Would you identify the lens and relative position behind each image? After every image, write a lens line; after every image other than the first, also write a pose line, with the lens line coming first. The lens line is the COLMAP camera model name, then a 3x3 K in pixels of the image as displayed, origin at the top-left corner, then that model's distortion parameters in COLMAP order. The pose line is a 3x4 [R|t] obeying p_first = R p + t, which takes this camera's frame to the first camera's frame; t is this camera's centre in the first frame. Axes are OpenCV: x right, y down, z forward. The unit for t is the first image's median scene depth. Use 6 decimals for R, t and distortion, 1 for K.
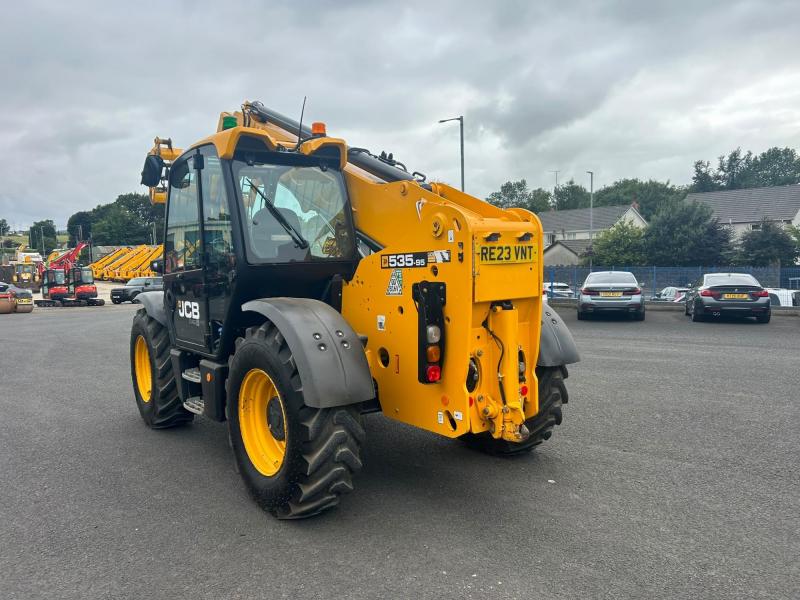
lens RADIAL K [[603.4, 0, 395.9], [0, 603.4, 310.3], [0, 0, 1]] dist [0.074186, -0.093467]
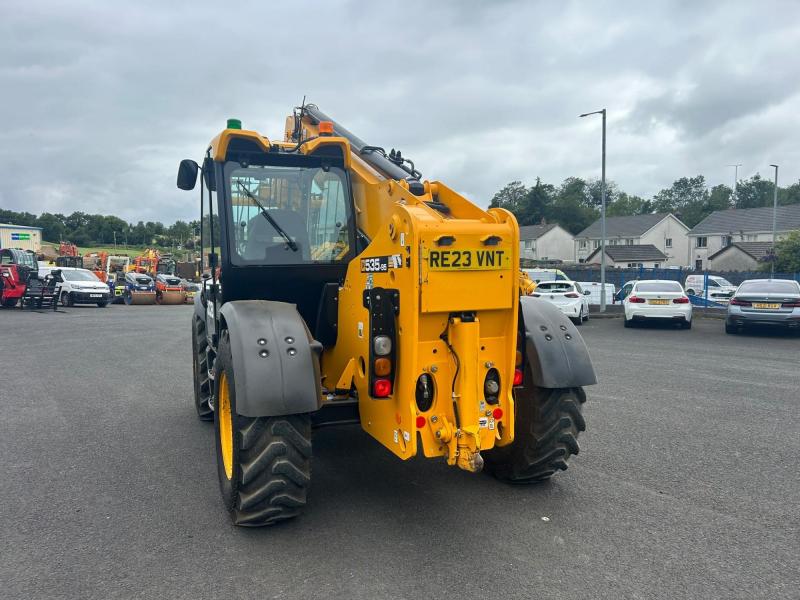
lens RADIAL K [[603.4, 0, 395.9], [0, 603.4, 310.3], [0, 0, 1]] dist [0.074186, -0.093467]
pose [[0.967041, 0.035641, -0.252113, 0.281354], [-0.035941, 0.999348, 0.003416, -0.016192], [0.252070, 0.005758, 0.967692, 0.102367]]
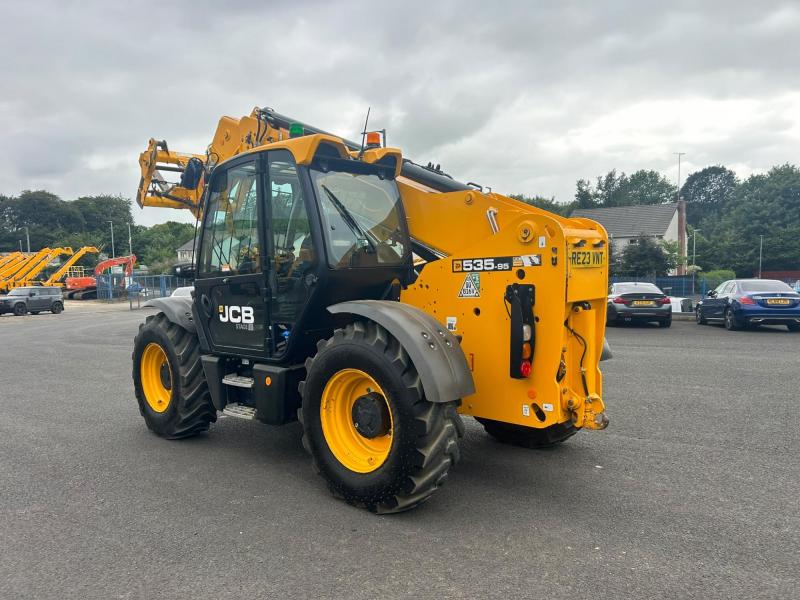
lens RADIAL K [[602.7, 0, 395.6], [0, 602.7, 305.4], [0, 0, 1]] dist [0.089075, -0.124889]
pose [[0.984805, -0.005627, 0.173571, -0.320870], [0.009932, 0.999664, -0.023947, 0.013564], [-0.173378, 0.025307, 0.984530, -0.025473]]
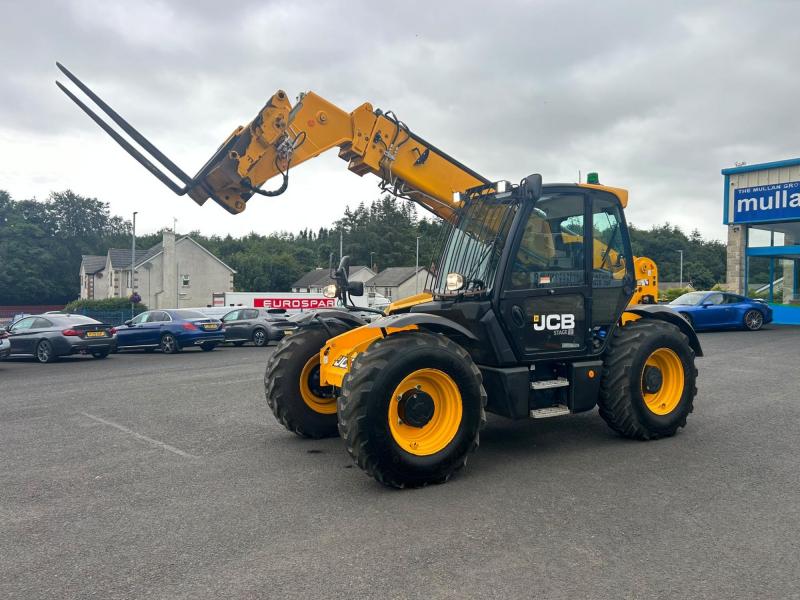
lens RADIAL K [[601.6, 0, 398.2], [0, 601.6, 299.3], [0, 0, 1]] dist [0.060899, -0.064842]
pose [[0.117190, 0.015186, 0.992993, -1.834102], [0.085176, 0.996045, -0.025284, -0.048215], [-0.989450, 0.087542, 0.115433, 1.441466]]
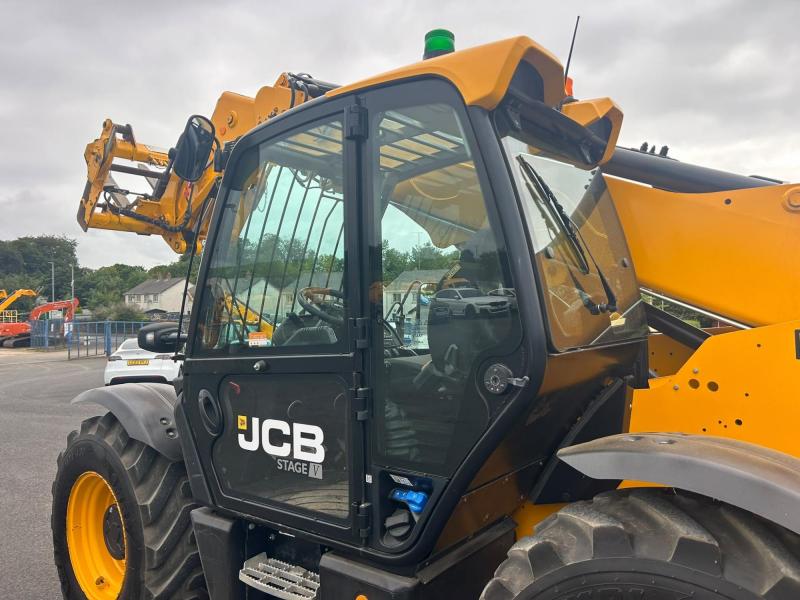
lens RADIAL K [[605.1, 0, 405.7], [0, 605.1, 298.3], [0, 0, 1]] dist [0.029575, -0.000802]
pose [[0.964954, 0.020473, 0.261618, -0.464684], [0.008910, 0.993821, -0.110637, -0.069266], [-0.262267, 0.109091, 0.958809, 0.643742]]
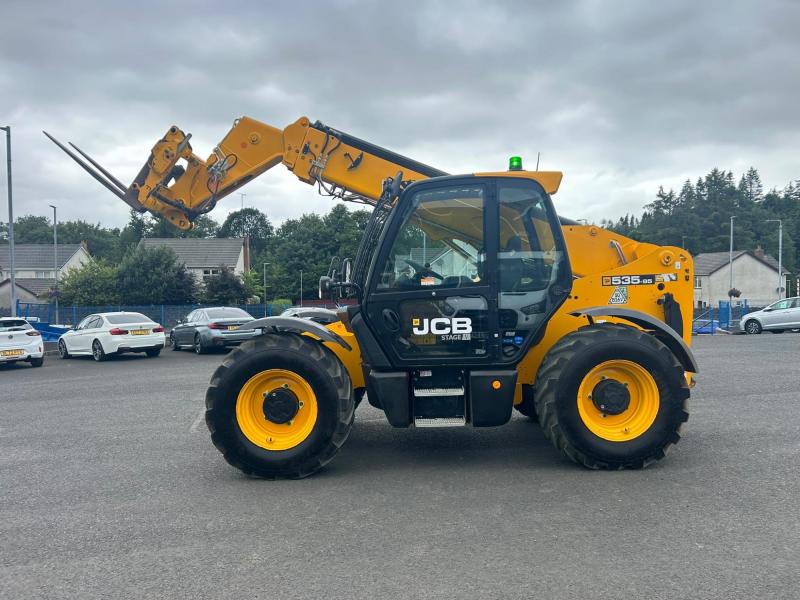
lens RADIAL K [[603.4, 0, 397.1], [0, 603.4, 296.9], [0, 0, 1]] dist [0.077478, -0.099325]
pose [[0.598182, 0.003478, 0.801353, -1.508894], [0.070707, 0.995861, -0.057103, 0.003231], [-0.798235, 0.090819, 0.595460, 0.562499]]
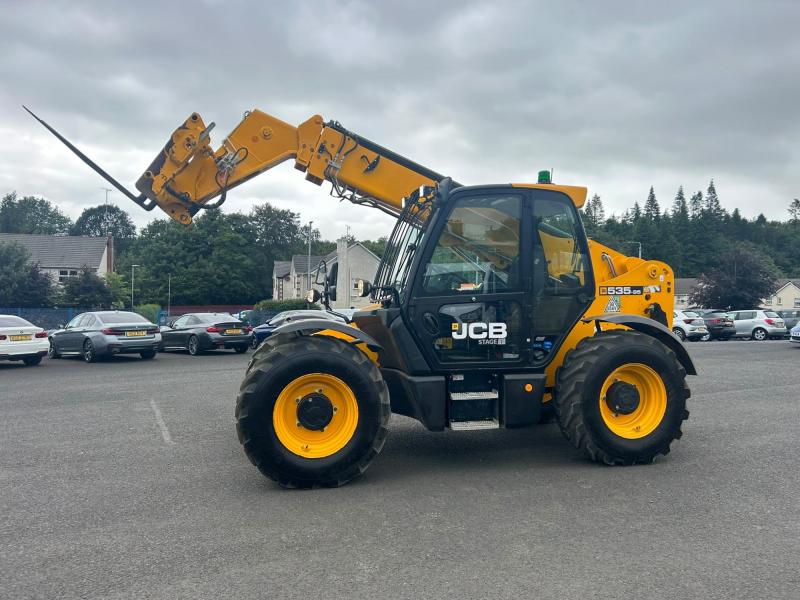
lens RADIAL K [[602.7, 0, 397.9], [0, 602.7, 297.2], [0, 0, 1]] dist [0.071822, -0.086343]
pose [[0.409455, 0.025886, 0.911963, -1.692959], [0.062398, 0.996462, -0.056300, -0.010872], [-0.910194, 0.079958, 0.406391, 0.877190]]
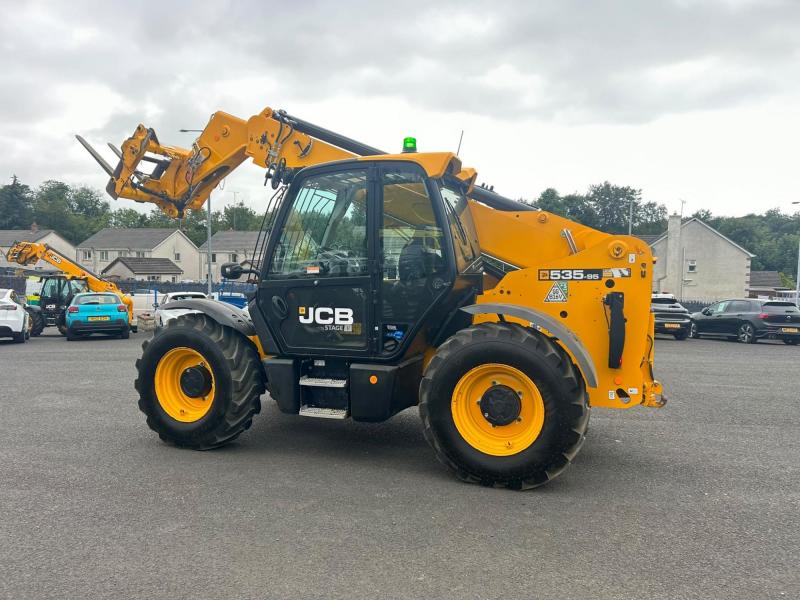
lens RADIAL K [[602.7, 0, 395.6], [0, 602.7, 305.4], [0, 0, 1]] dist [0.089075, -0.124889]
pose [[0.844723, 0.010181, 0.535107, -0.975142], [0.011312, 0.999256, -0.036869, 0.024884], [-0.535084, 0.037197, 0.843979, 0.116853]]
